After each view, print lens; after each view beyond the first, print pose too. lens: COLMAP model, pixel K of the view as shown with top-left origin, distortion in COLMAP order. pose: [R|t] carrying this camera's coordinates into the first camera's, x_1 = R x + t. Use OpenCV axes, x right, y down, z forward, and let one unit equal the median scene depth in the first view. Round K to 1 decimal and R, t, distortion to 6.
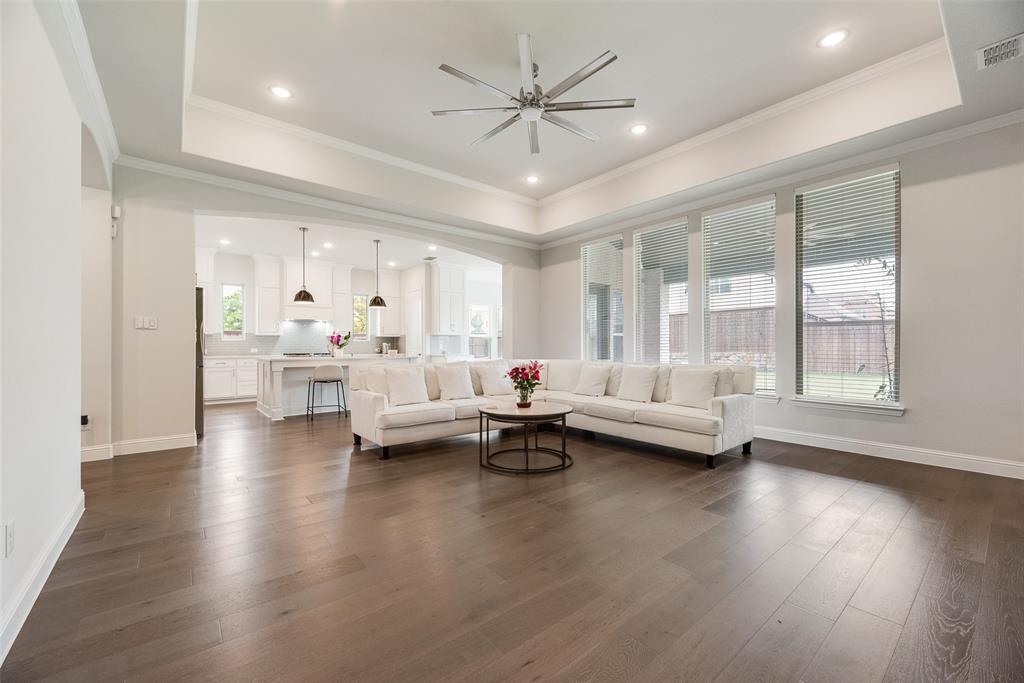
lens RADIAL K [[415.4, 0, 514.0], [0, 415.4, 345.8], [0, 0, 1]] dist [0.003465, 0.000338]
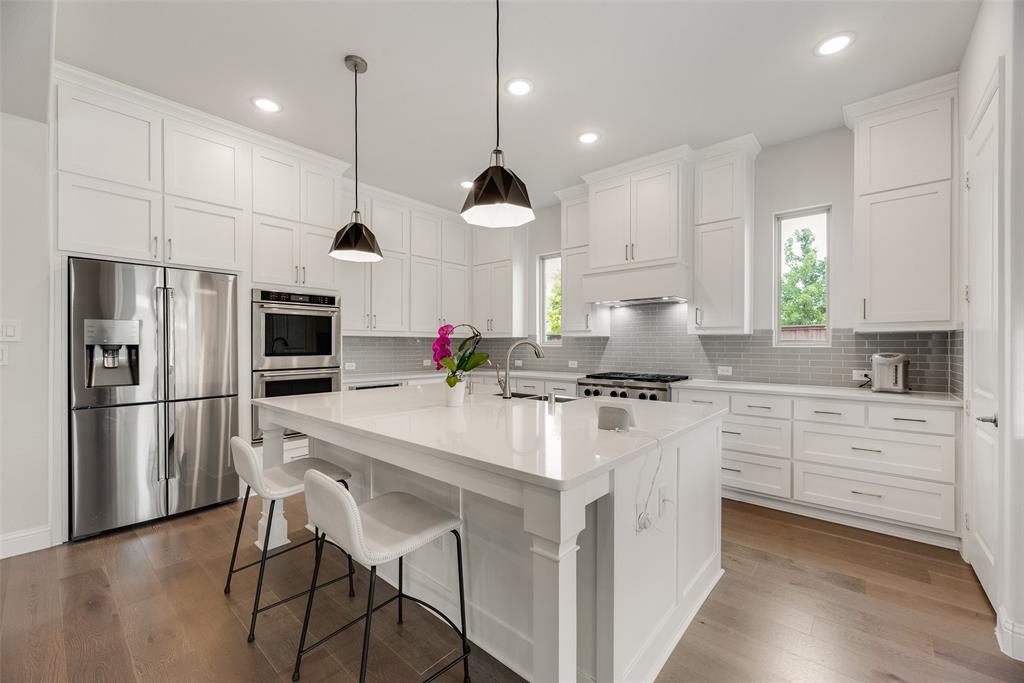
lens RADIAL K [[415.4, 0, 508.0], [0, 415.4, 343.9], [0, 0, 1]] dist [0.003465, 0.000338]
pose [[0.163905, -0.000163, -0.986476, -0.076964], [0.002517, 0.999997, 0.000253, -0.016379], [0.986473, -0.002524, 0.163904, 0.792797]]
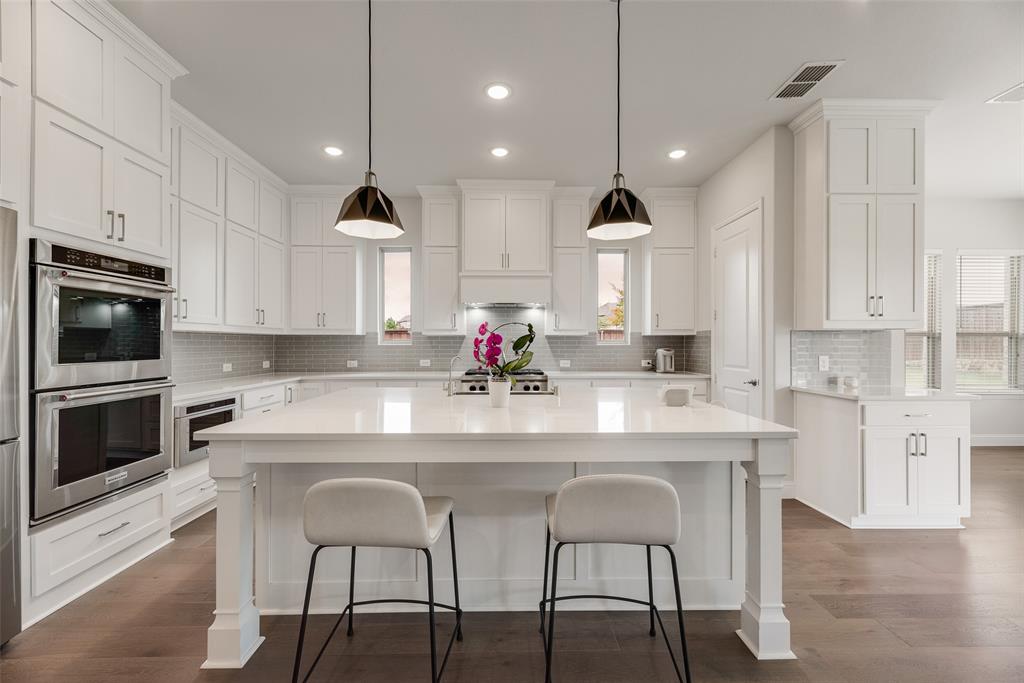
lens RADIAL K [[415.4, 0, 513.7], [0, 415.4, 342.8], [0, 0, 1]] dist [0.003465, 0.000338]
pose [[0.785873, 0.001091, -0.618386, -0.176636], [0.000055, 0.999998, 0.001834, -0.016437], [0.618387, -0.001475, 0.785872, 0.611852]]
